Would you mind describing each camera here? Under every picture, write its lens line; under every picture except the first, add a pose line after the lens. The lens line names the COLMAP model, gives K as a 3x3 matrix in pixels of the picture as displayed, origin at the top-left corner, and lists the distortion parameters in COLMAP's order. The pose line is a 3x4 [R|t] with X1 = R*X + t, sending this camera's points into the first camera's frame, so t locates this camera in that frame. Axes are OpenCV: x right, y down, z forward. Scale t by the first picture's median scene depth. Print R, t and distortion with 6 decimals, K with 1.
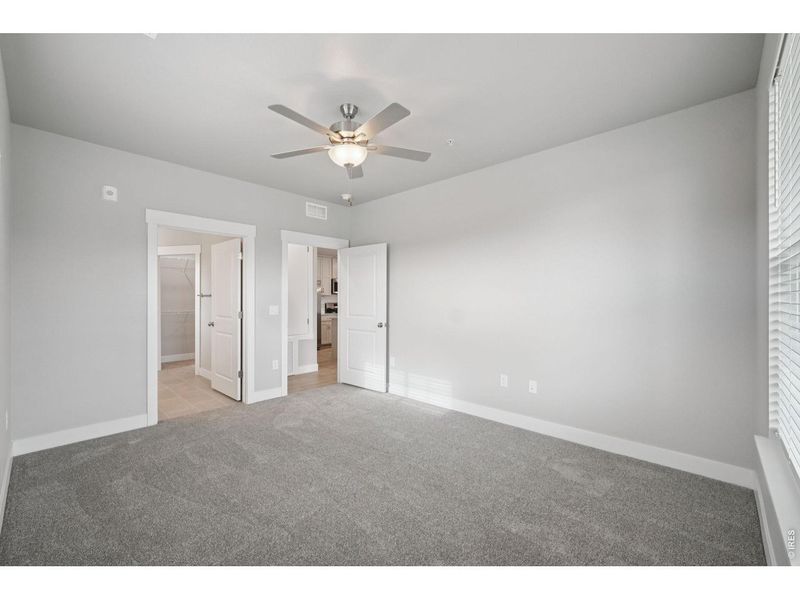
lens RADIAL K [[340.7, 0, 399.6], [0, 340.7, 298.4], [0, 0, 1]] dist [-0.001870, 0.000956]
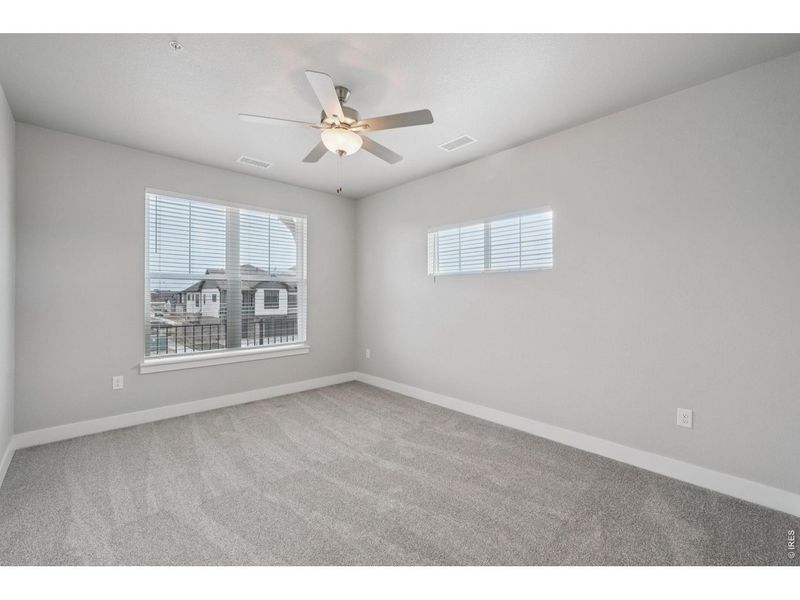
lens RADIAL K [[340.7, 0, 399.6], [0, 340.7, 298.4], [0, 0, 1]] dist [-0.001870, 0.000956]
pose [[-0.998390, -0.002542, 0.056670, -0.241157], [-0.002282, 0.999987, 0.004656, 0.006105], [-0.056681, 0.004519, -0.998382, 1.269613]]
